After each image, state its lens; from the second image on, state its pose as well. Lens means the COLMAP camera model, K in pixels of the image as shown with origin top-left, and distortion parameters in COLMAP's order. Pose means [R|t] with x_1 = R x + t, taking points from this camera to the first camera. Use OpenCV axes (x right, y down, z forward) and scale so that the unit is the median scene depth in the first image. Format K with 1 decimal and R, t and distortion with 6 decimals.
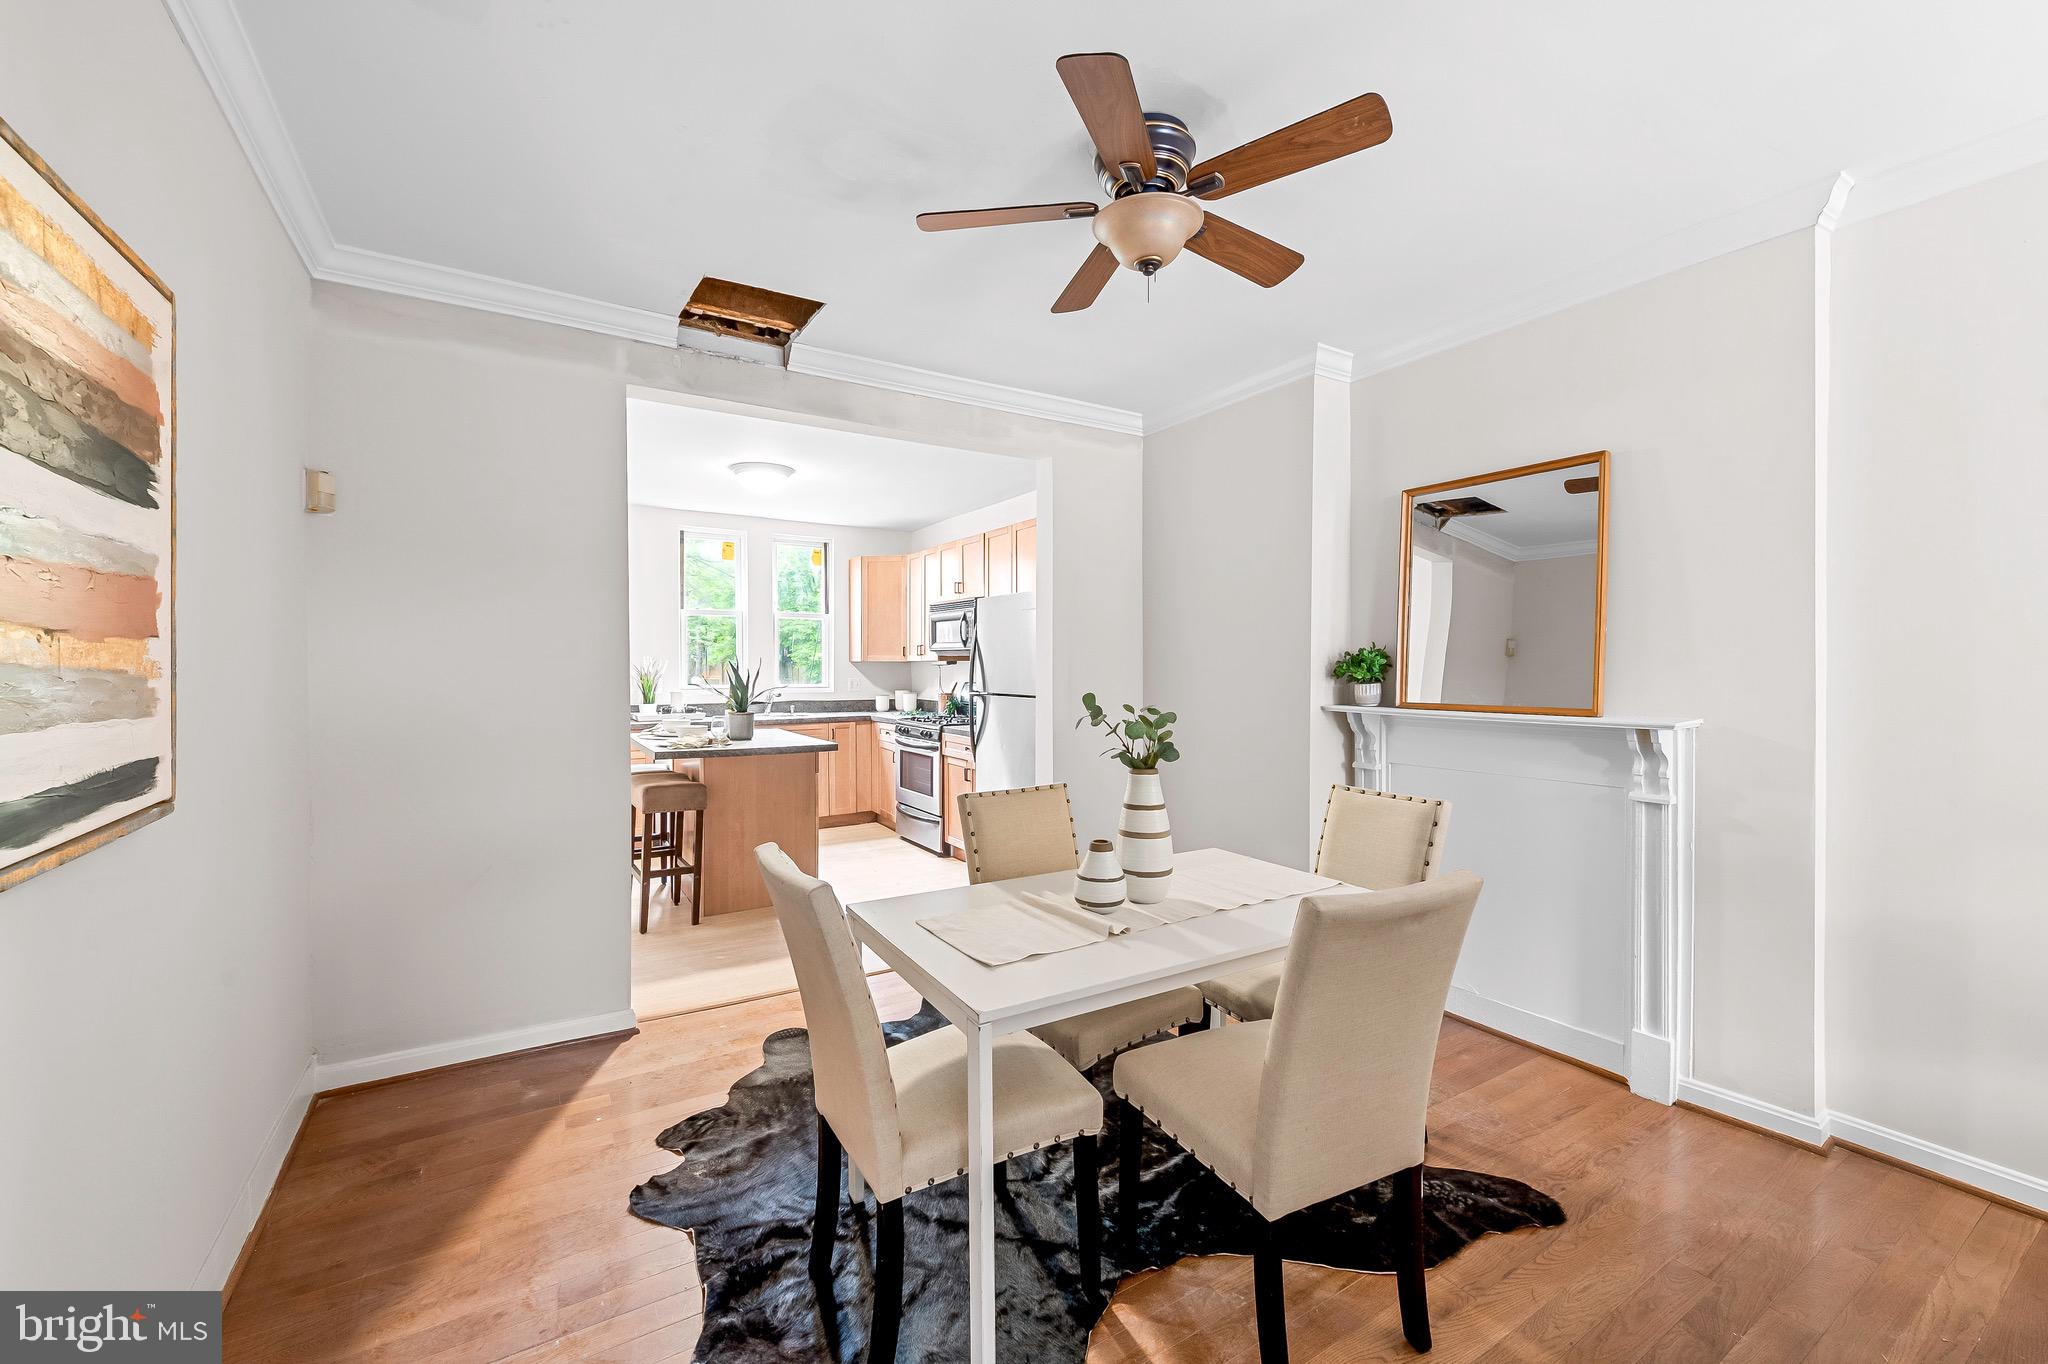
lens RADIAL K [[816.0, 0, 1027.5], [0, 816.0, 667.8], [0, 0, 1]] dist [0.000676, -0.000078]
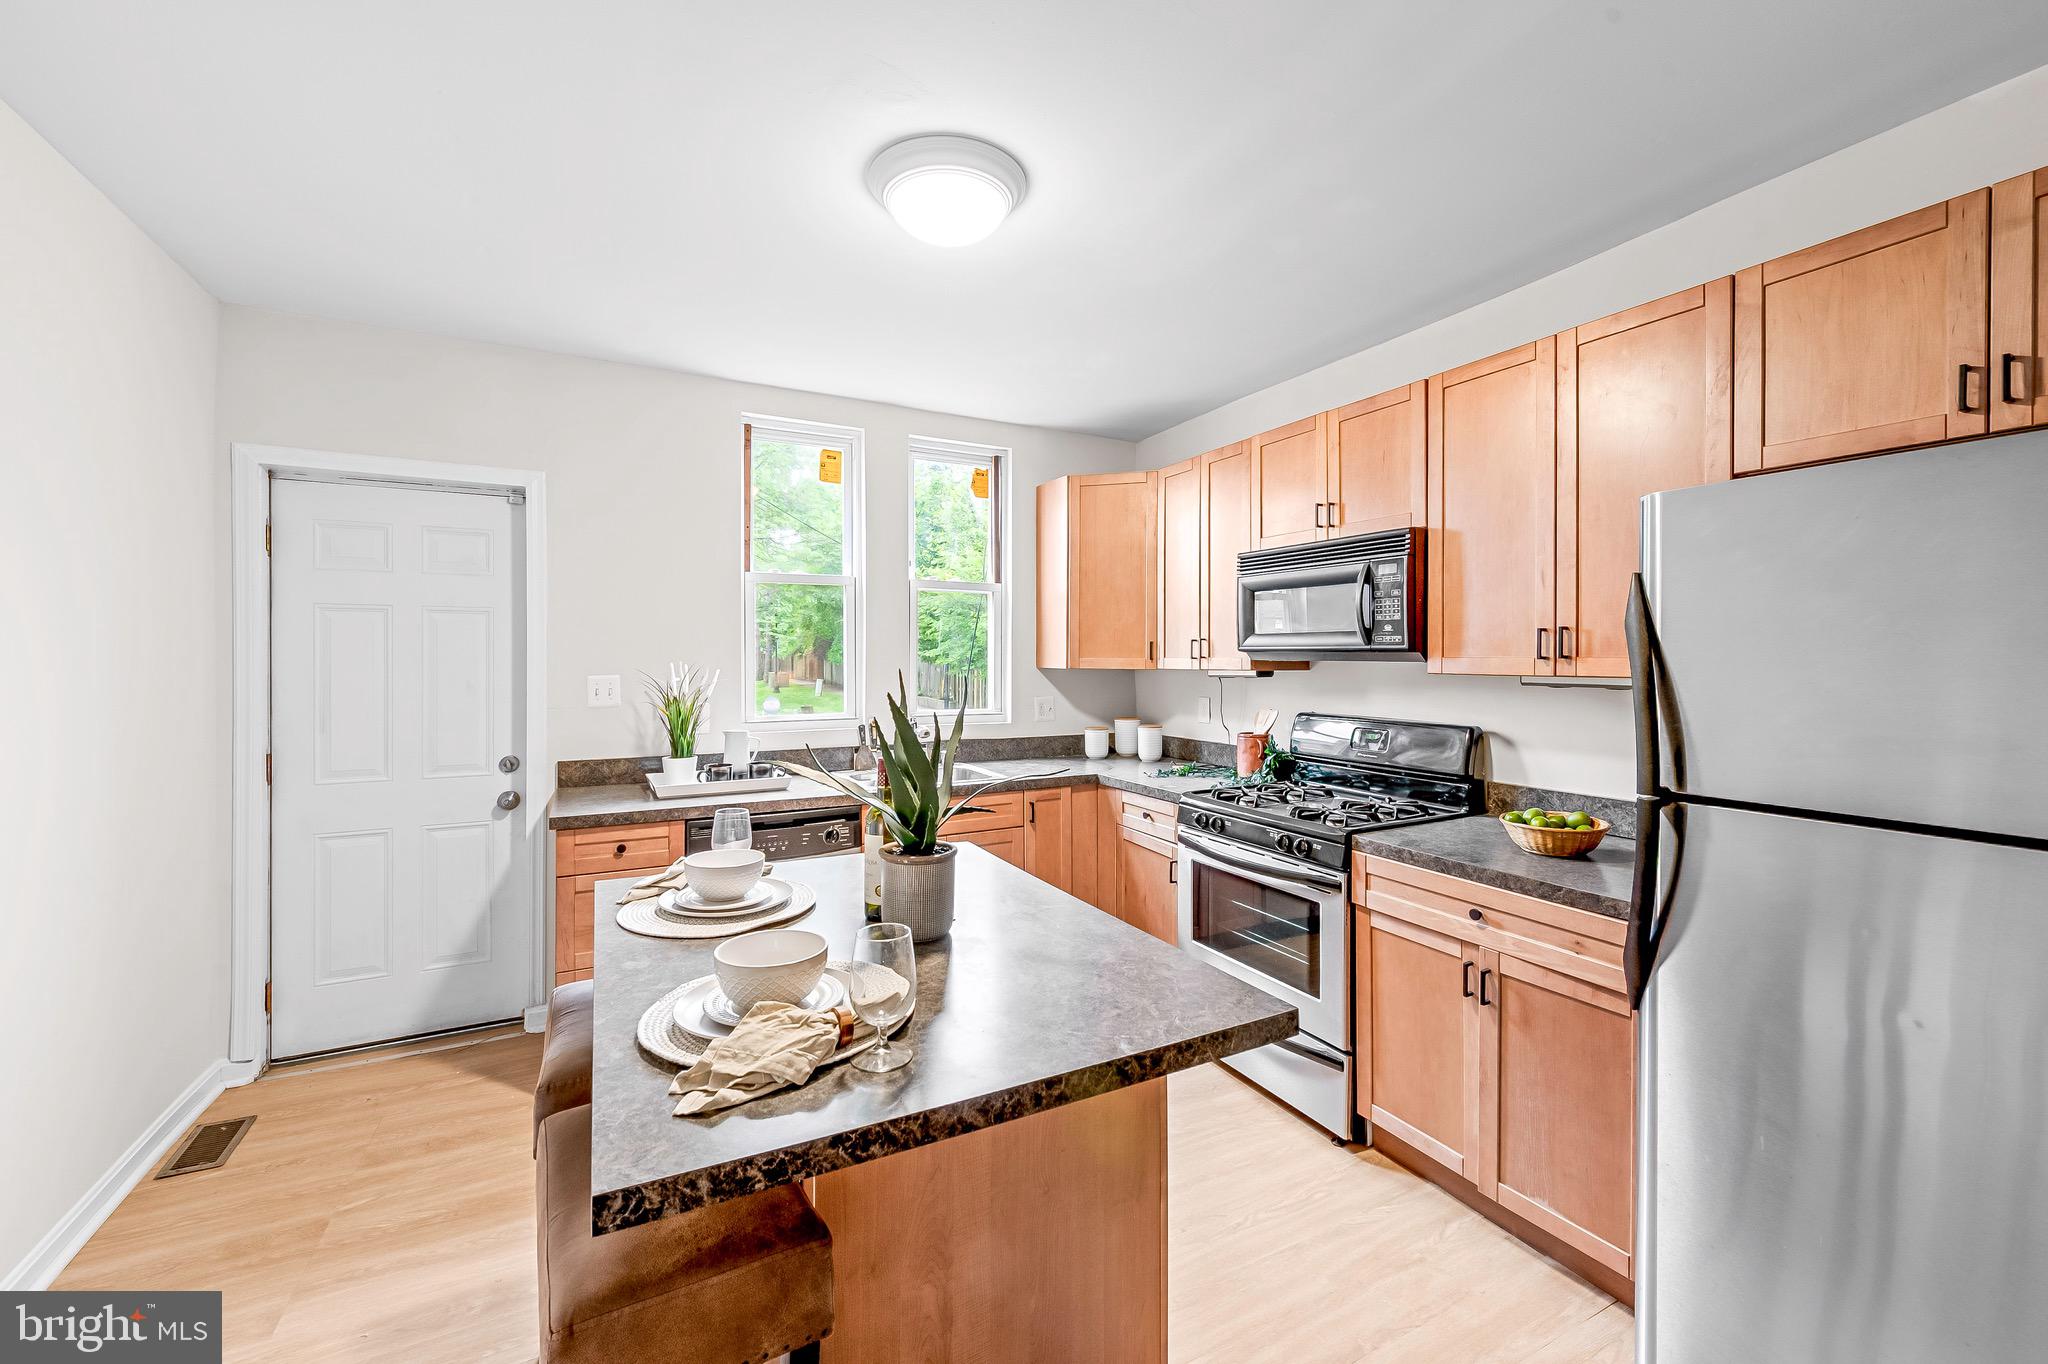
lens RADIAL K [[809.0, 0, 1023.2], [0, 809.0, 654.3], [0, 0, 1]] dist [0.001195, -0.000424]
pose [[0.997066, 0.001352, -0.076533, -0.212097], [-0.001873, 0.999976, -0.006742, -0.015228], [0.076522, 0.006865, 0.997044, 0.508832]]
